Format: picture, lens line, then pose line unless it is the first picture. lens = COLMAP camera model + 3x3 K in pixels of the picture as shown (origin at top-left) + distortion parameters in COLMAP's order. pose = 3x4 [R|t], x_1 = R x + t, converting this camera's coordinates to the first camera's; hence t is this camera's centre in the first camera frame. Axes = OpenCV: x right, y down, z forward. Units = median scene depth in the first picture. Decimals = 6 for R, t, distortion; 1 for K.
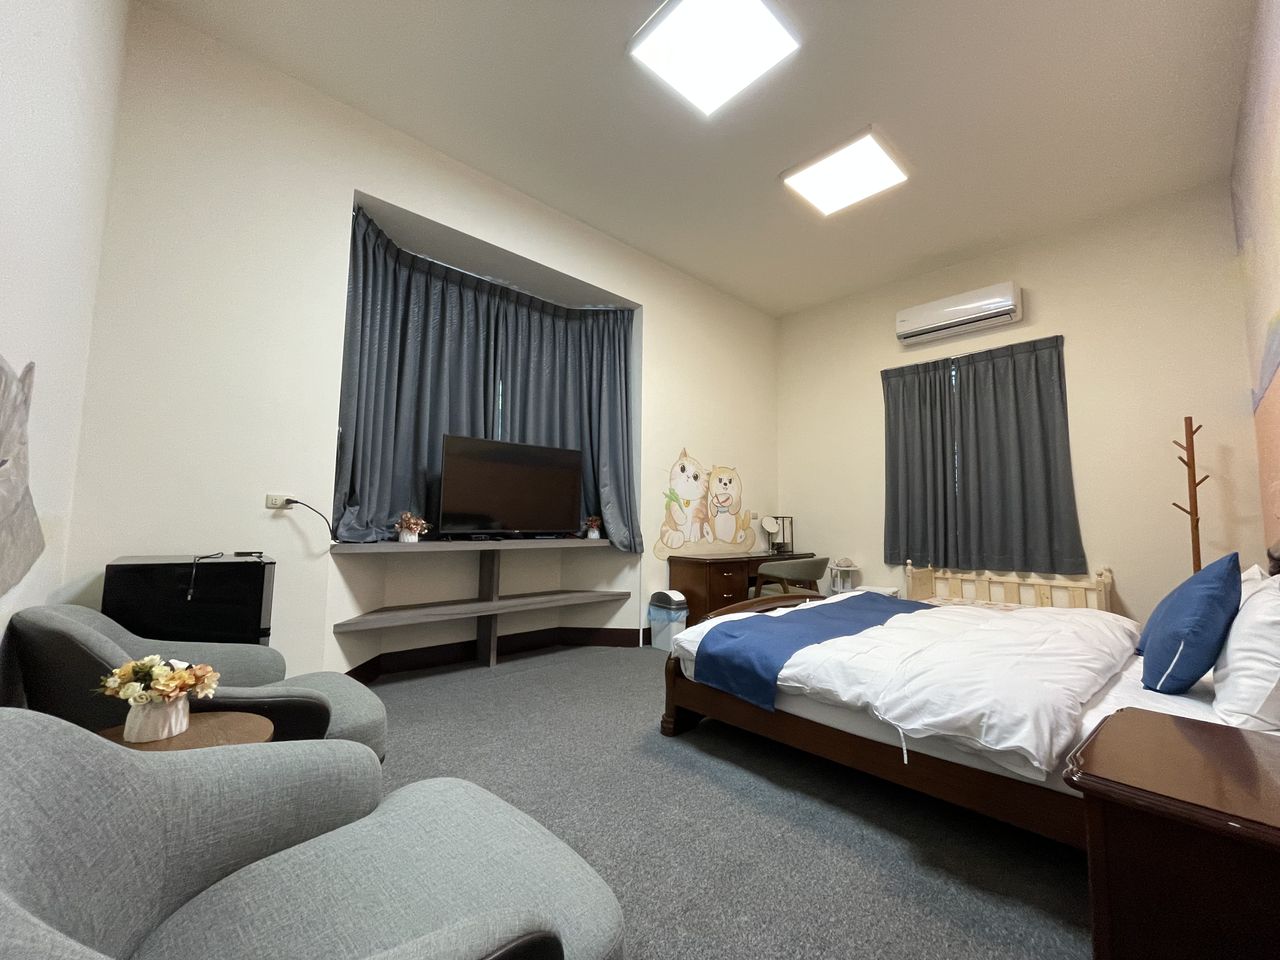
lens RADIAL K [[518.4, 0, 636.7], [0, 518.4, 476.2], [0, 0, 1]] dist [-0.002619, 0.000149]
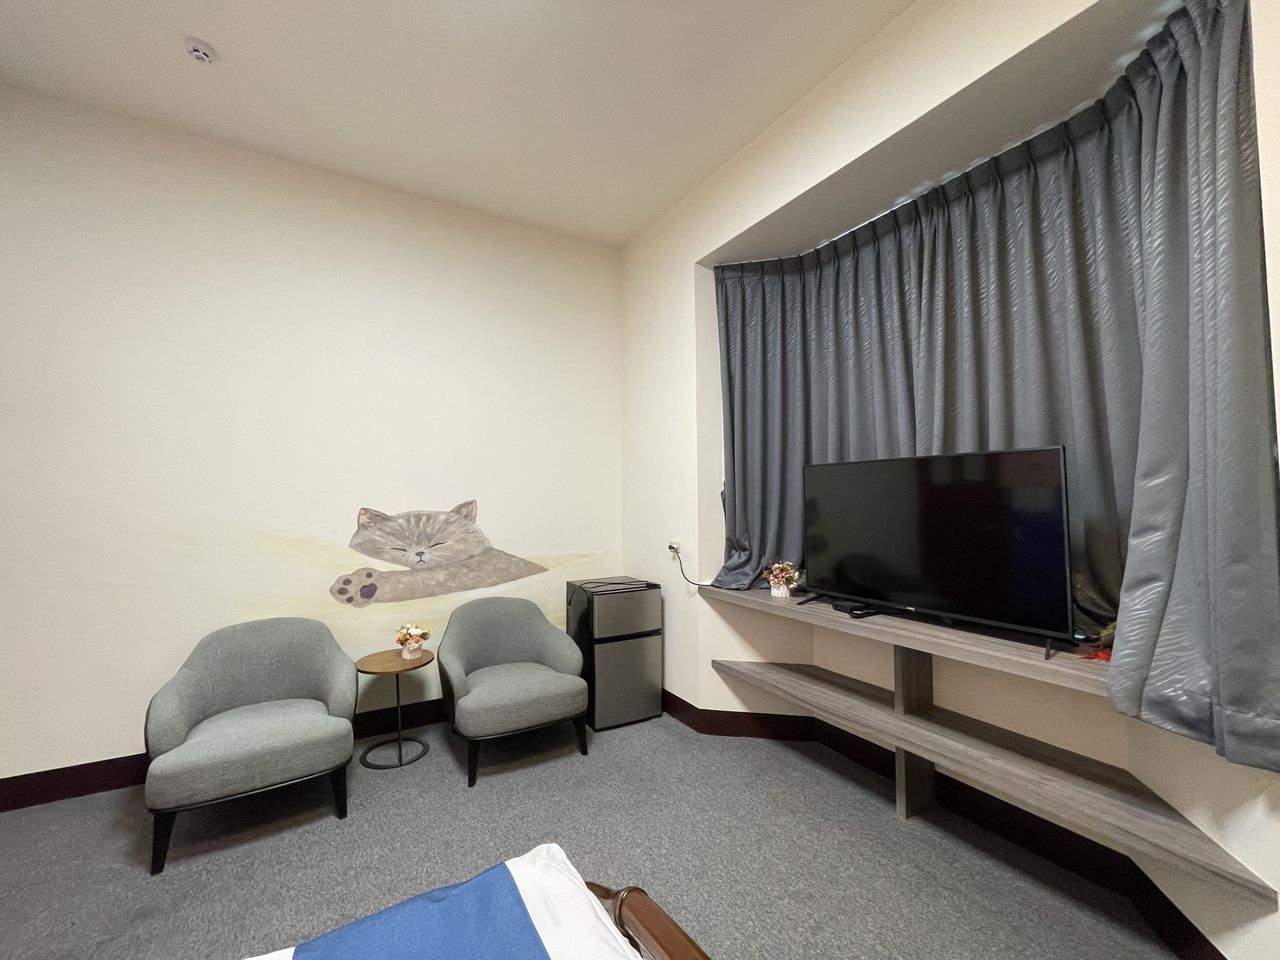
lens RADIAL K [[518.4, 0, 636.7], [0, 518.4, 476.2], [0, 0, 1]] dist [-0.002619, 0.000149]
pose [[-0.208878, -0.050036, -0.976661, 0.409665], [0.098008, 0.992591, -0.071813, -0.030449], [0.973018, -0.110720, -0.202426, 0.808589]]
